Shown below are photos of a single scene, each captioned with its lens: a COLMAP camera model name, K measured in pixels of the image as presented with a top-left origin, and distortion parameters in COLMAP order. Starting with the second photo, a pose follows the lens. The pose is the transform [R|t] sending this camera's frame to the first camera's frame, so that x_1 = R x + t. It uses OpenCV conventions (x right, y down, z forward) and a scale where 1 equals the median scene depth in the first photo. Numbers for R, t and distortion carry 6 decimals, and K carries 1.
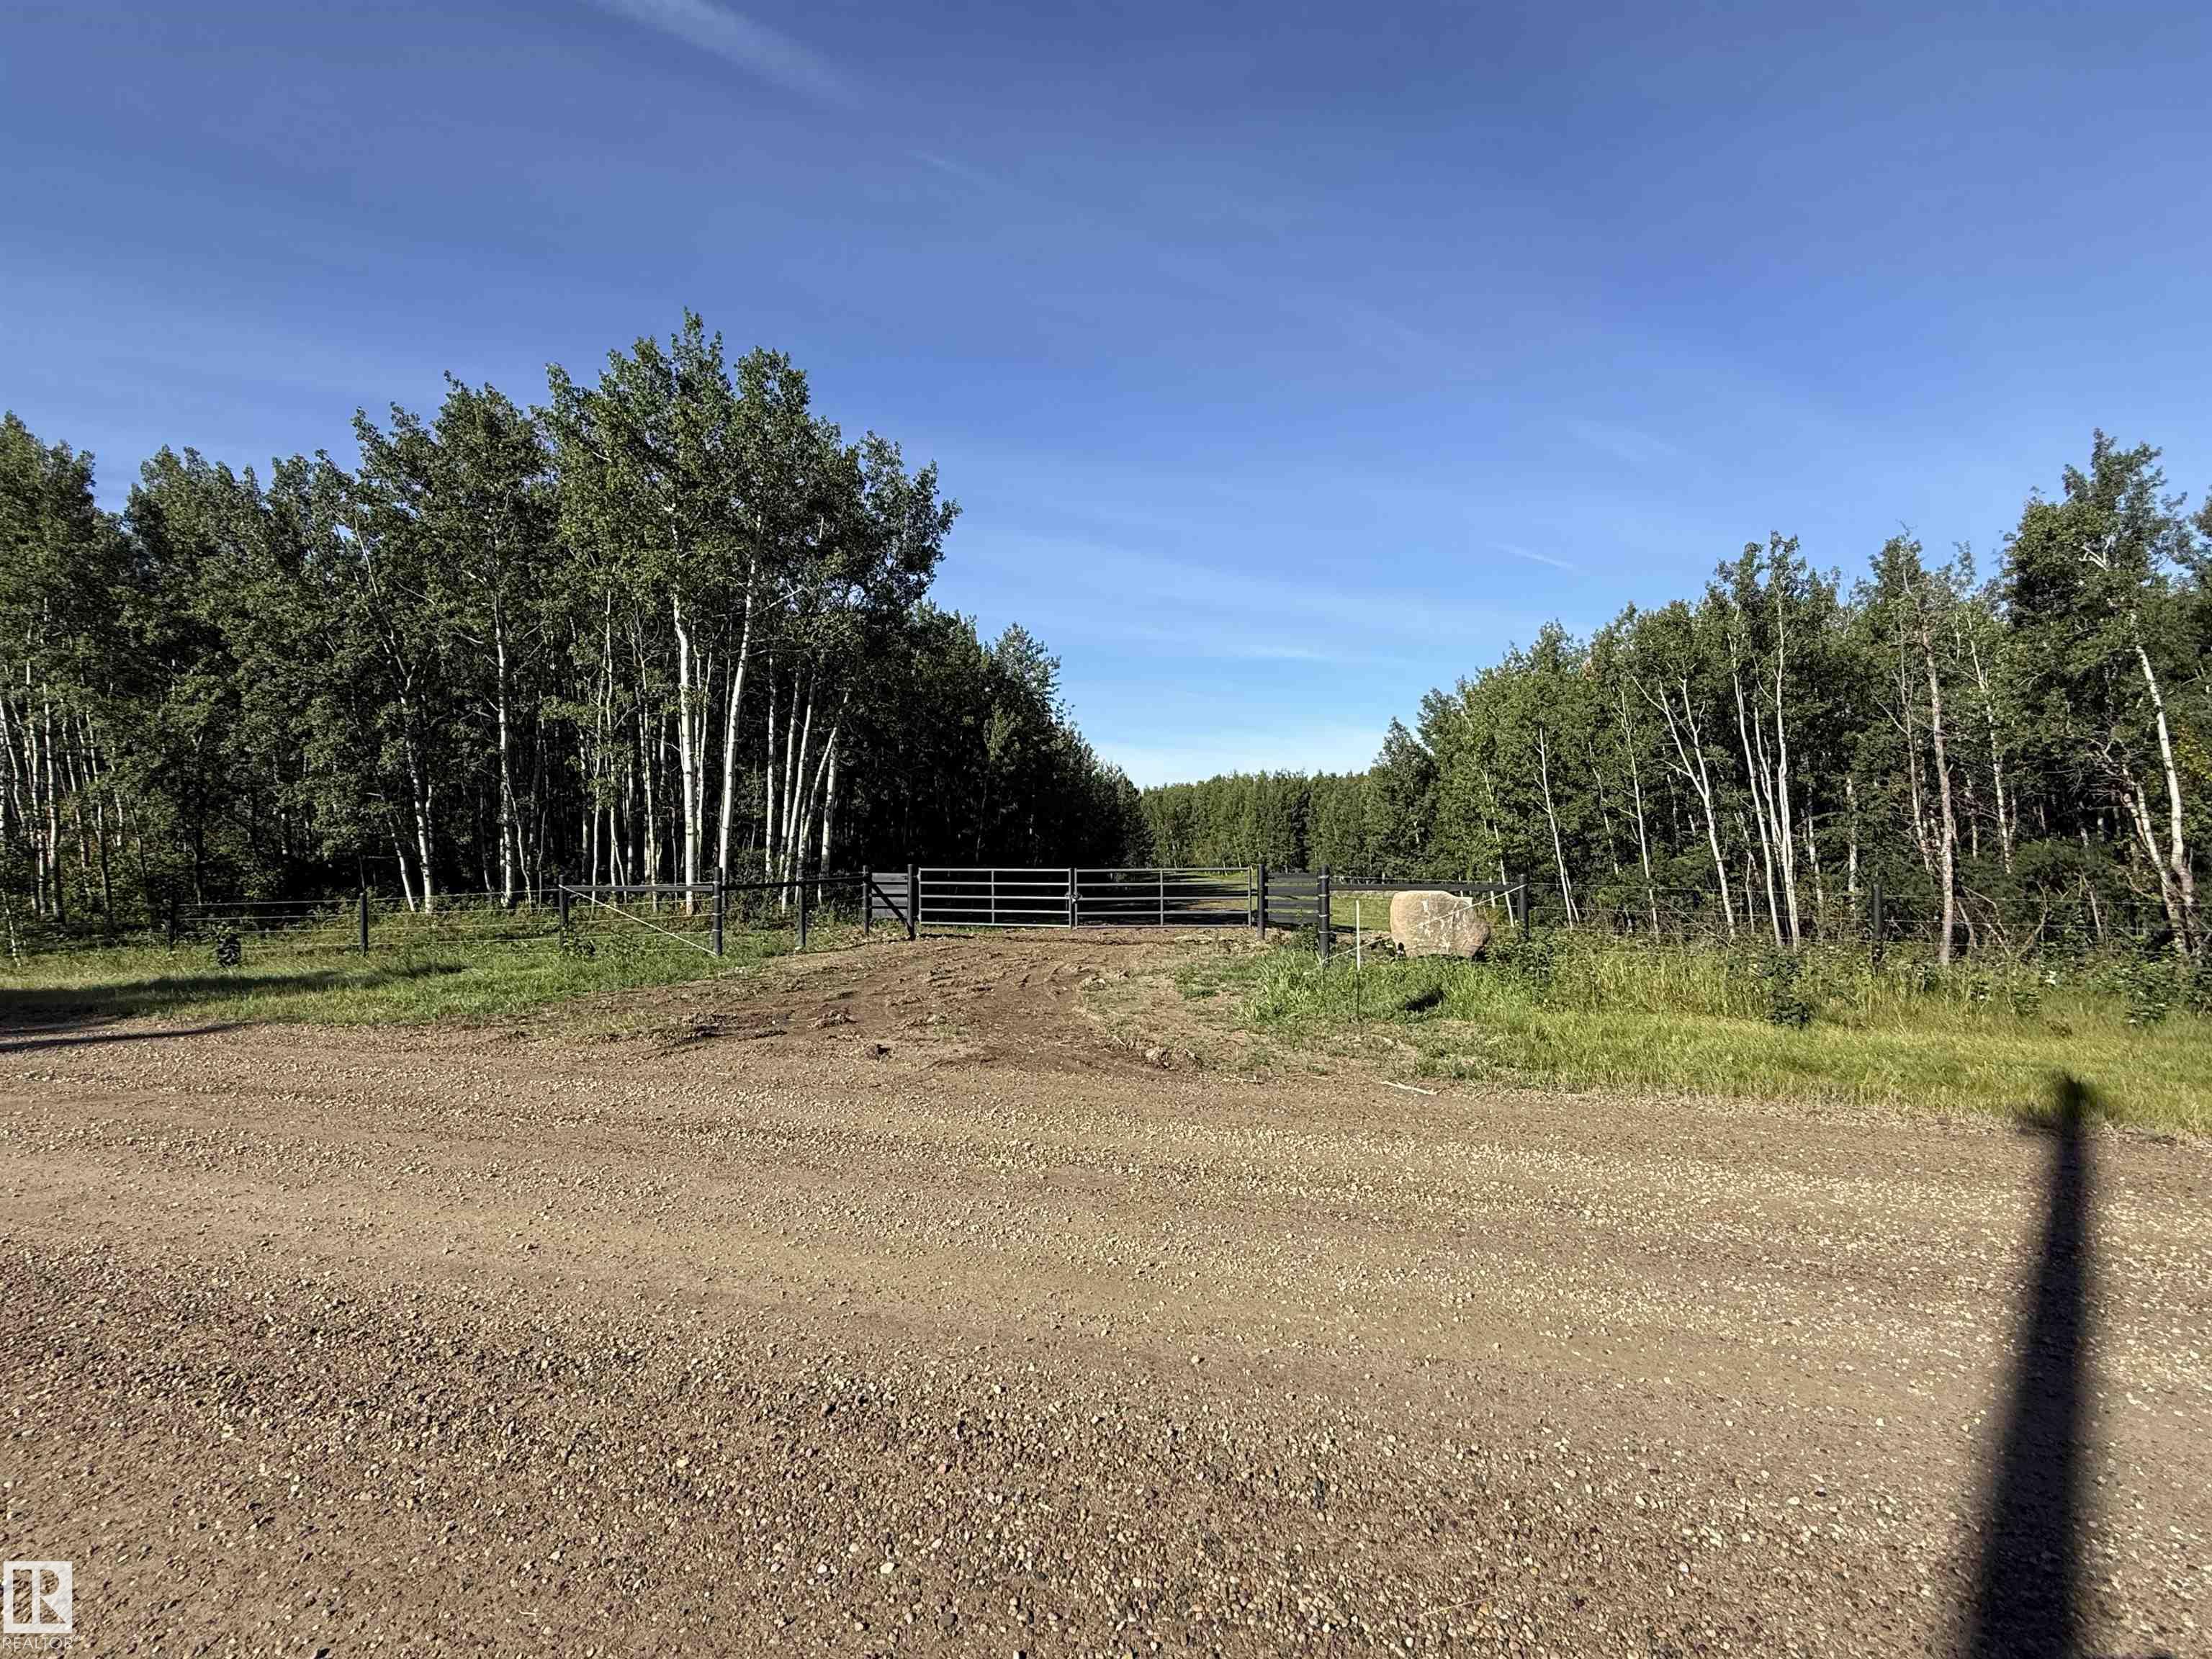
lens RADIAL K [[1034.8, 0, 1112.7], [0, 1034.8, 823.2], [0, 0, 1]] dist [0.002581, 0.000297]
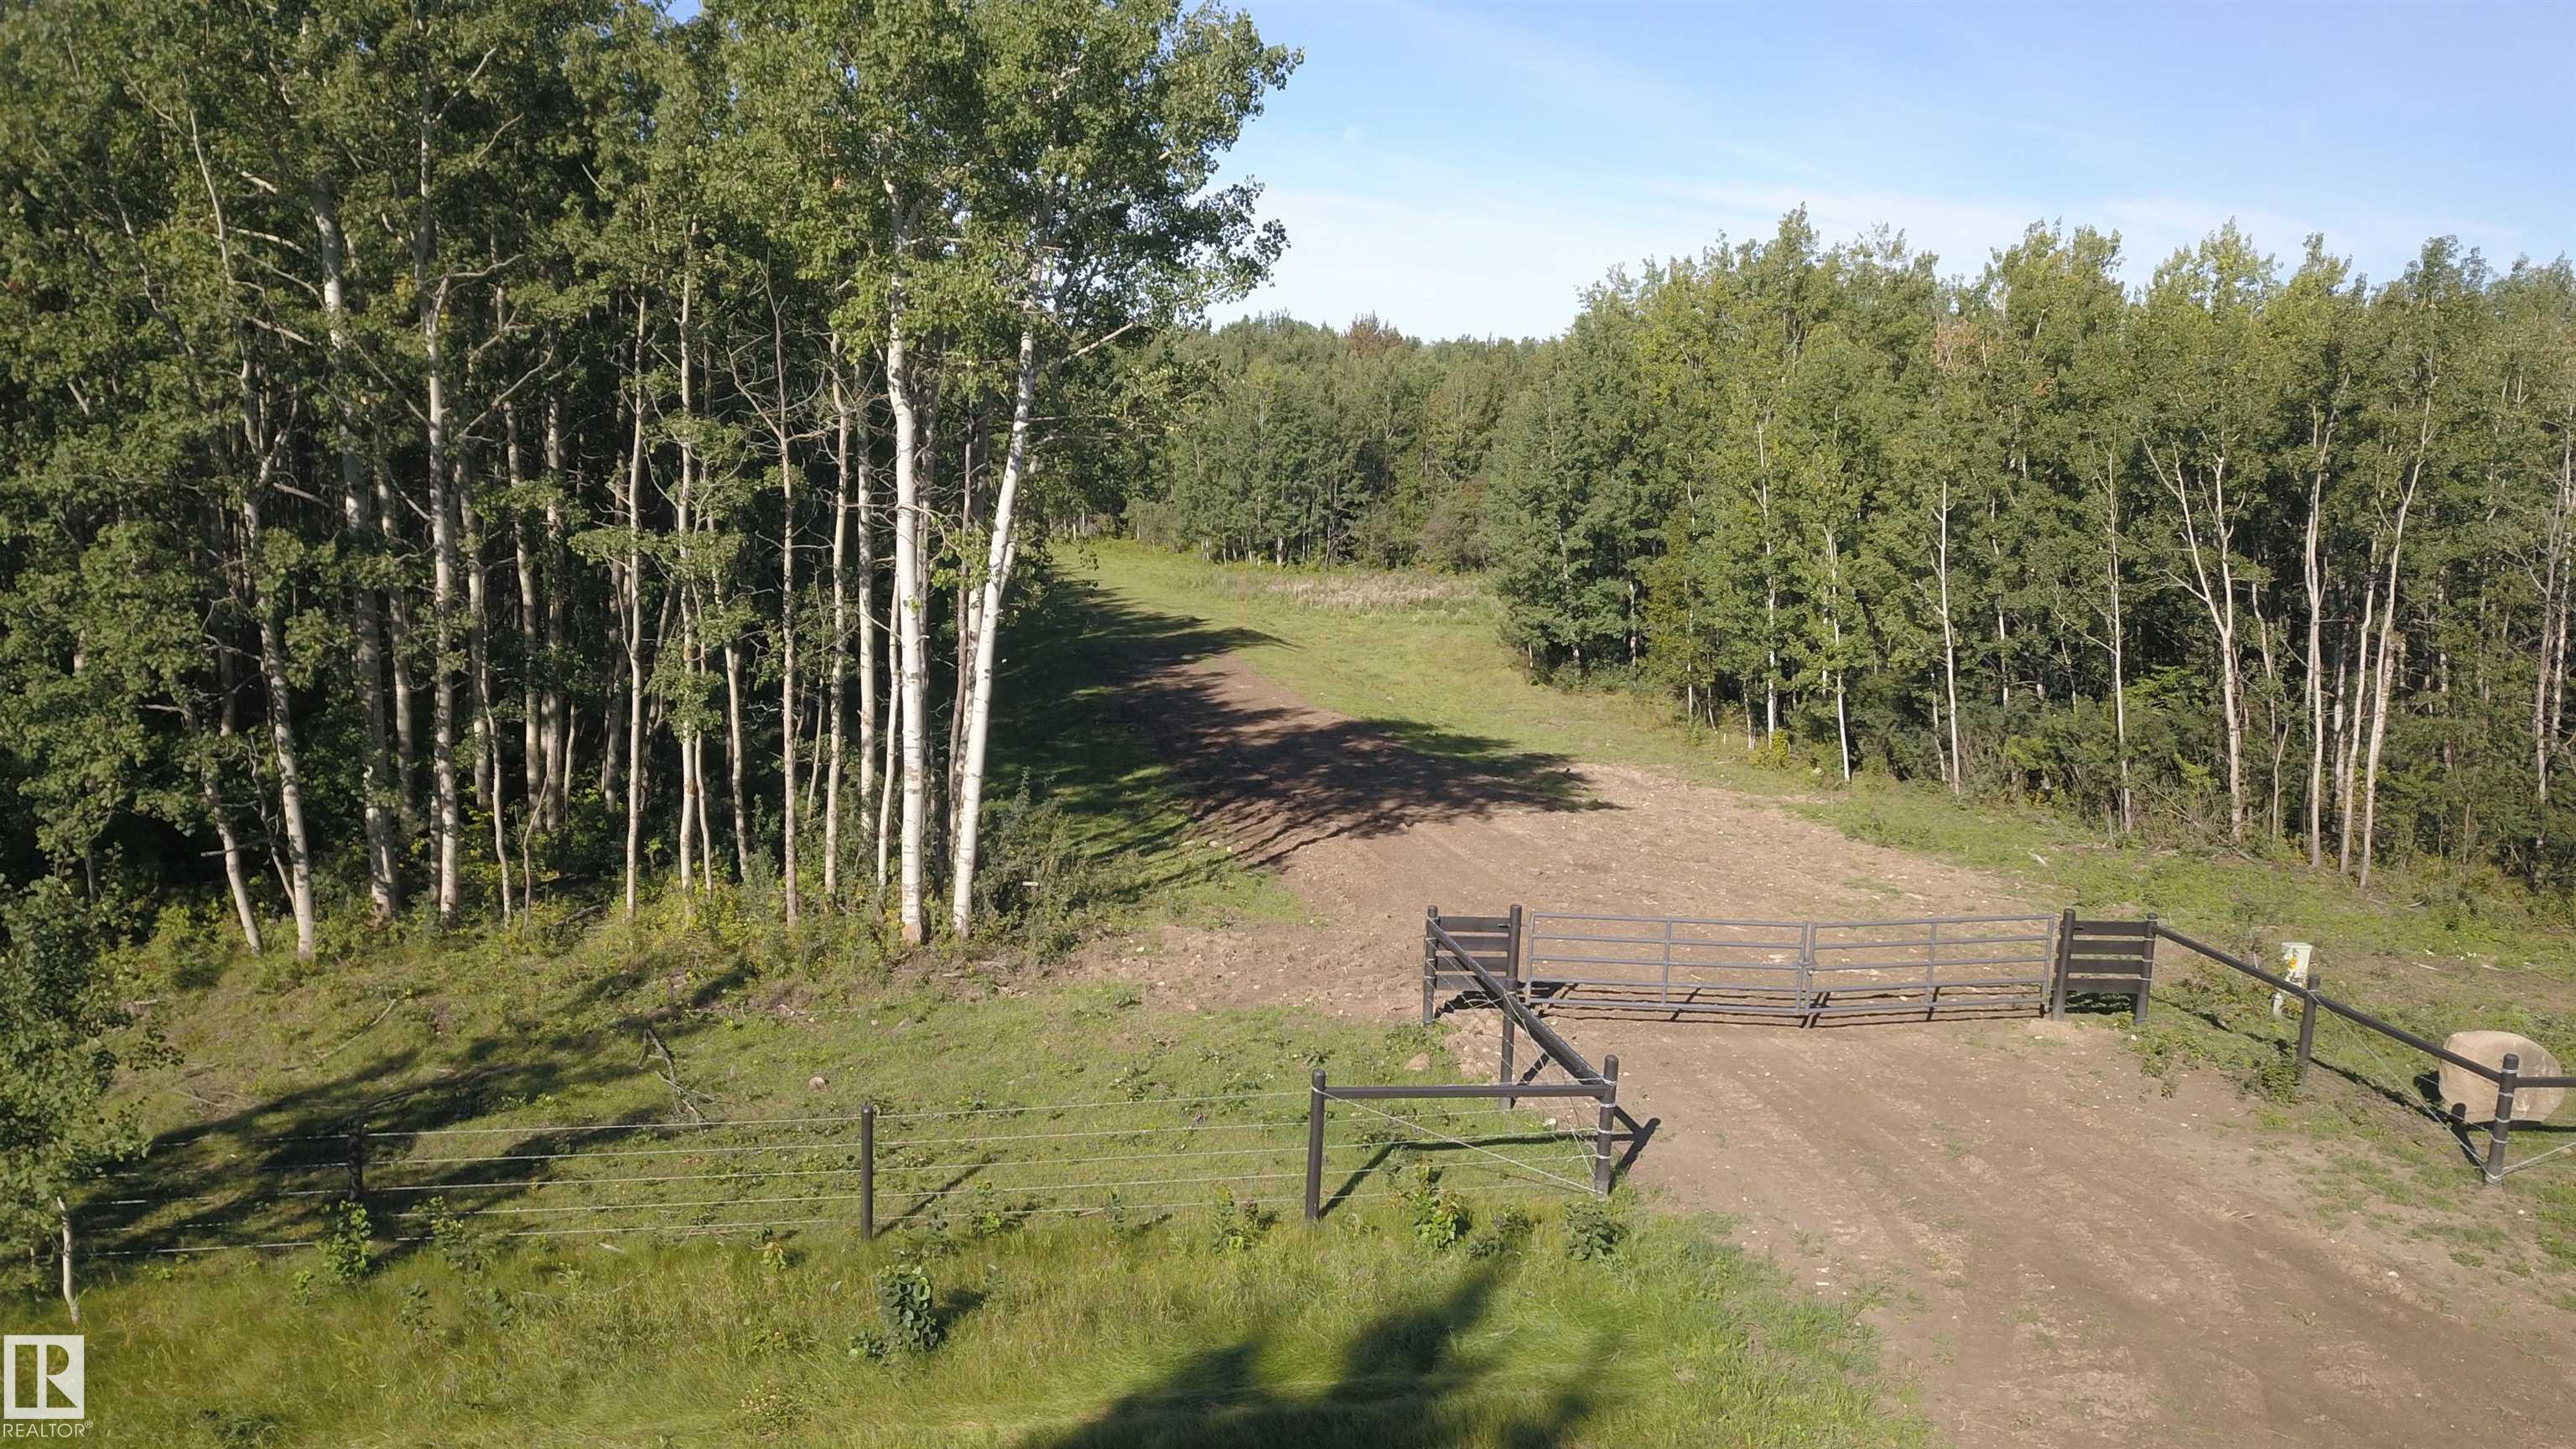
lens RADIAL K [[1949.2, 0, 1288.0], [0, 1949.2, 724.5], [0, 0, 1]] dist [0.029955, -0.041017]
pose [[0.932581, -0.015361, 0.360634, -0.686701], [-0.052669, 0.982610, 0.178053, -0.242307], [-0.357098, -0.185043, 0.915554, 0.049481]]
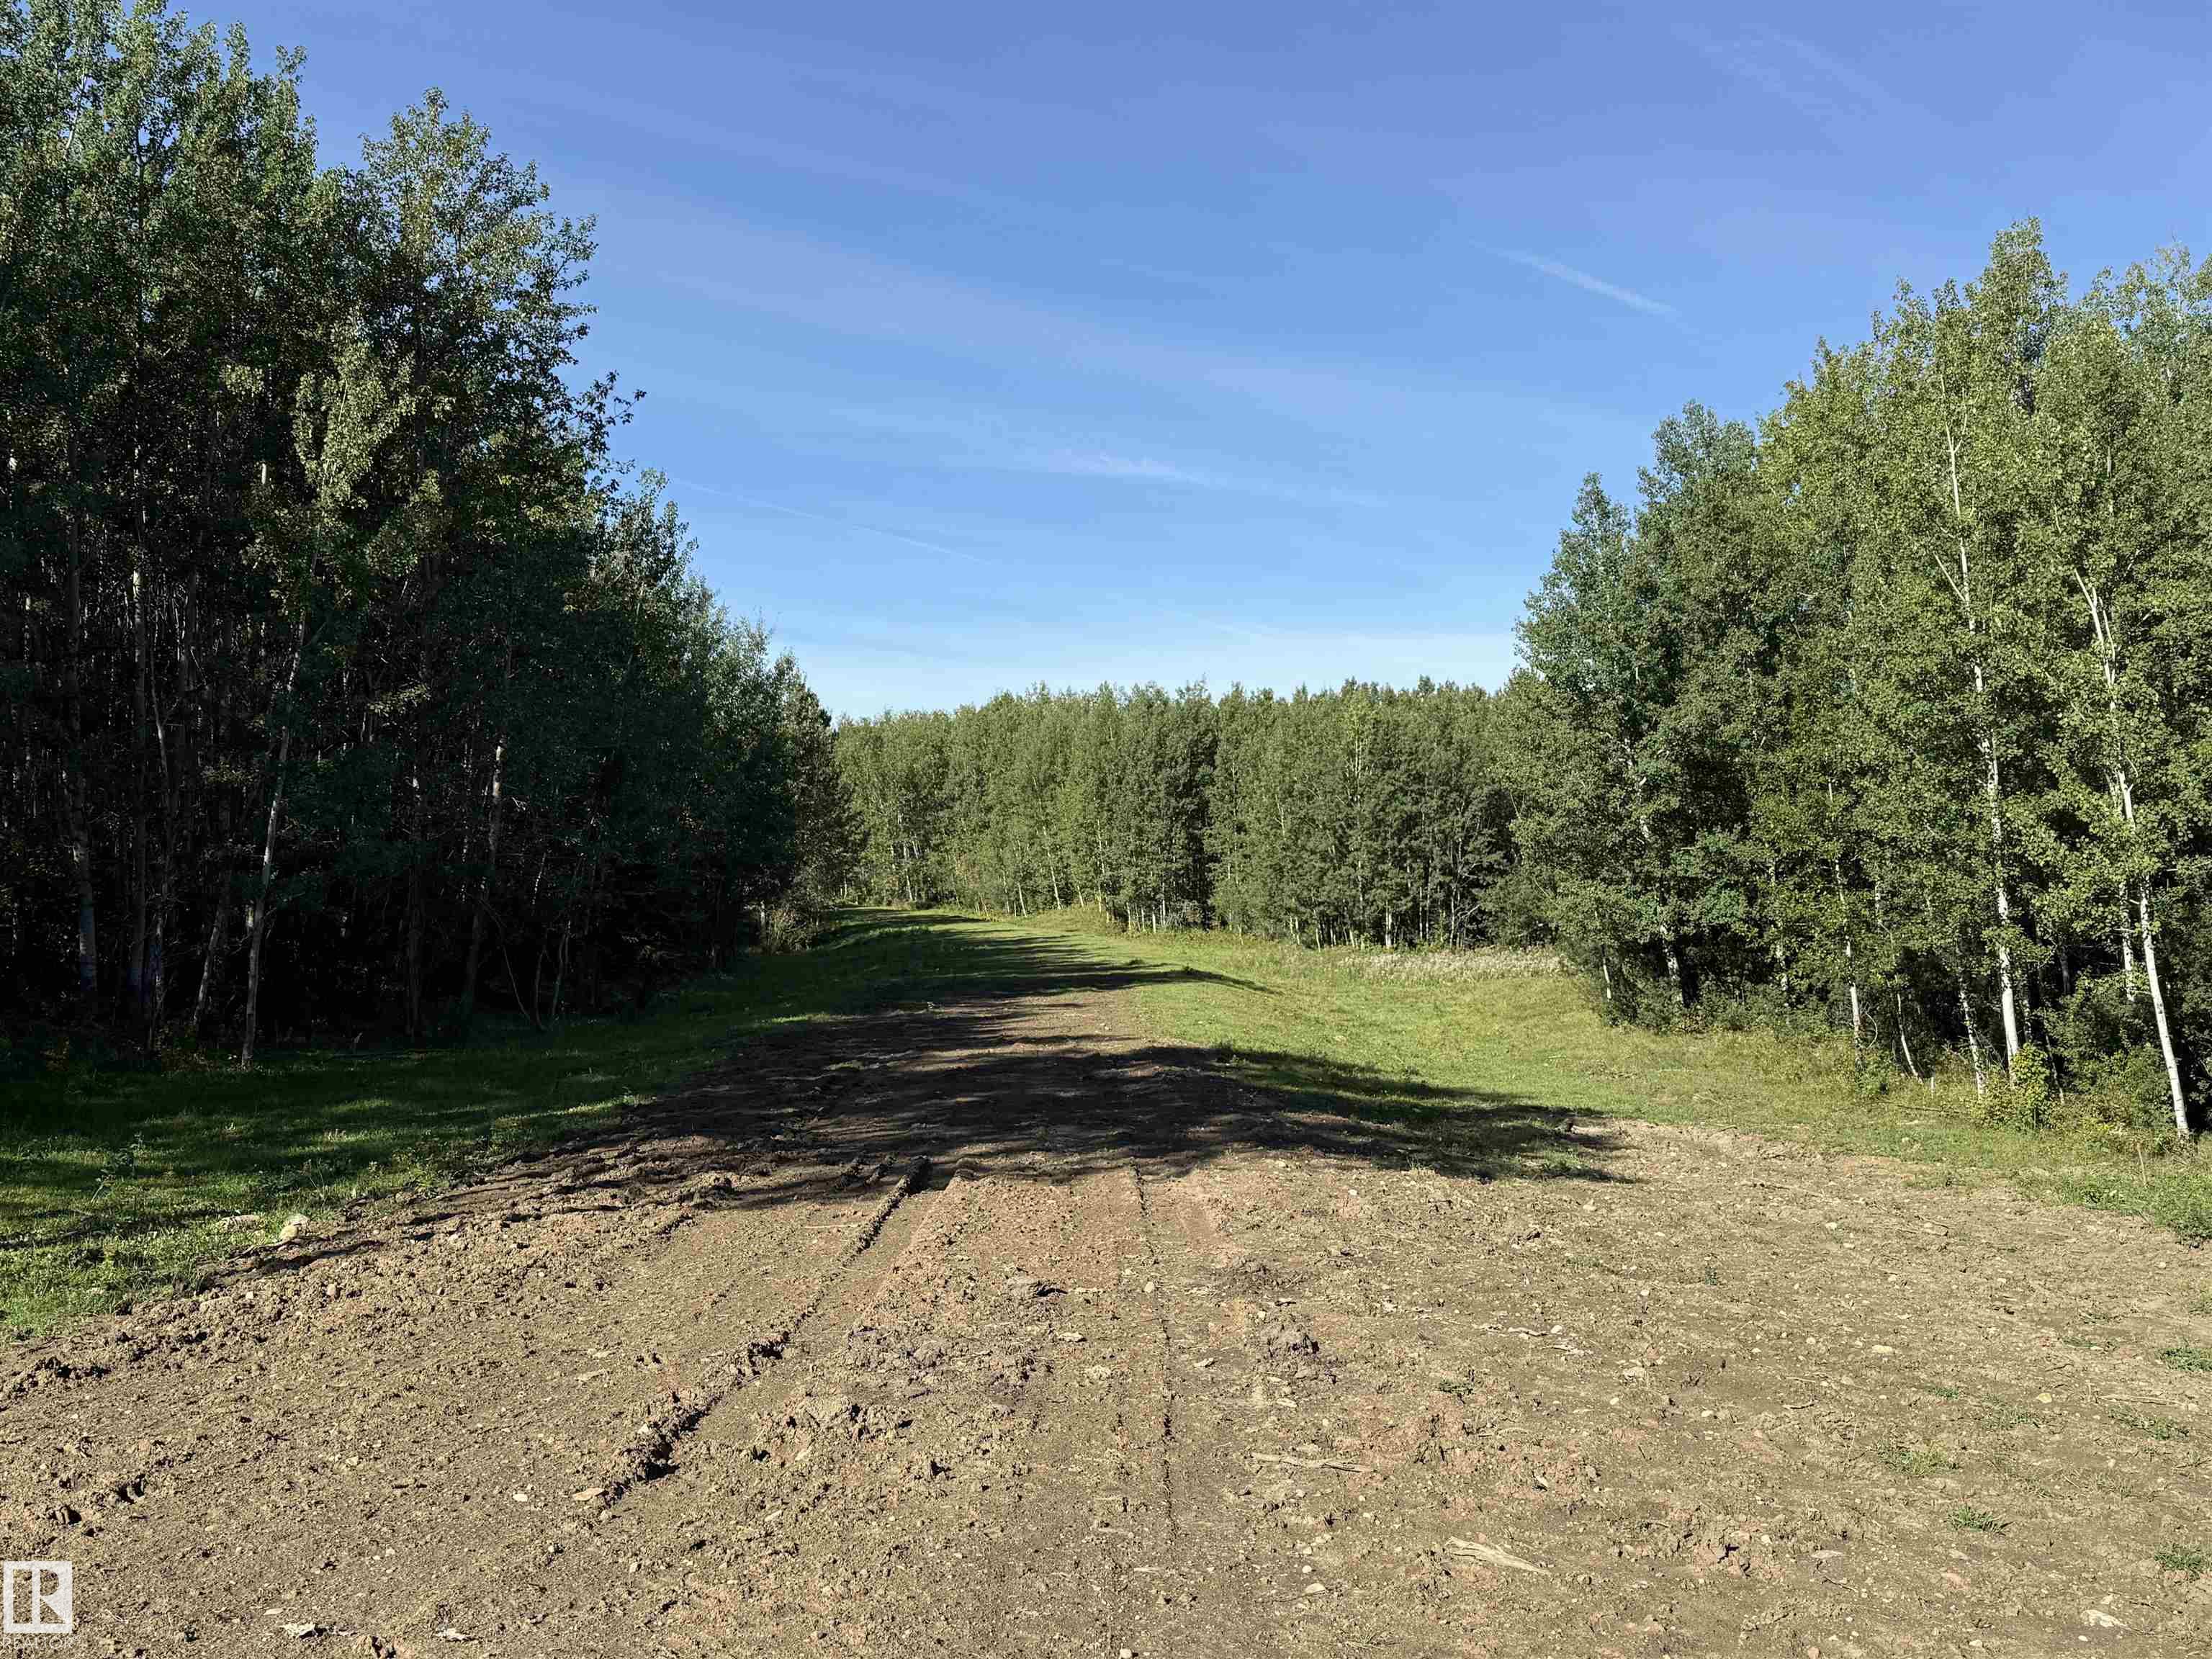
lens RADIAL K [[2041.9, 0, 1109.6], [0, 2041.9, 840.8], [0, 0, 1]] dist [0.125422, -0.233769]
pose [[0.986374, 0.011487, 0.164120, 0.004993], [-0.014166, 0.999785, 0.015160, 0.030014], [-0.163910, -0.017279, 0.986324, 0.912995]]
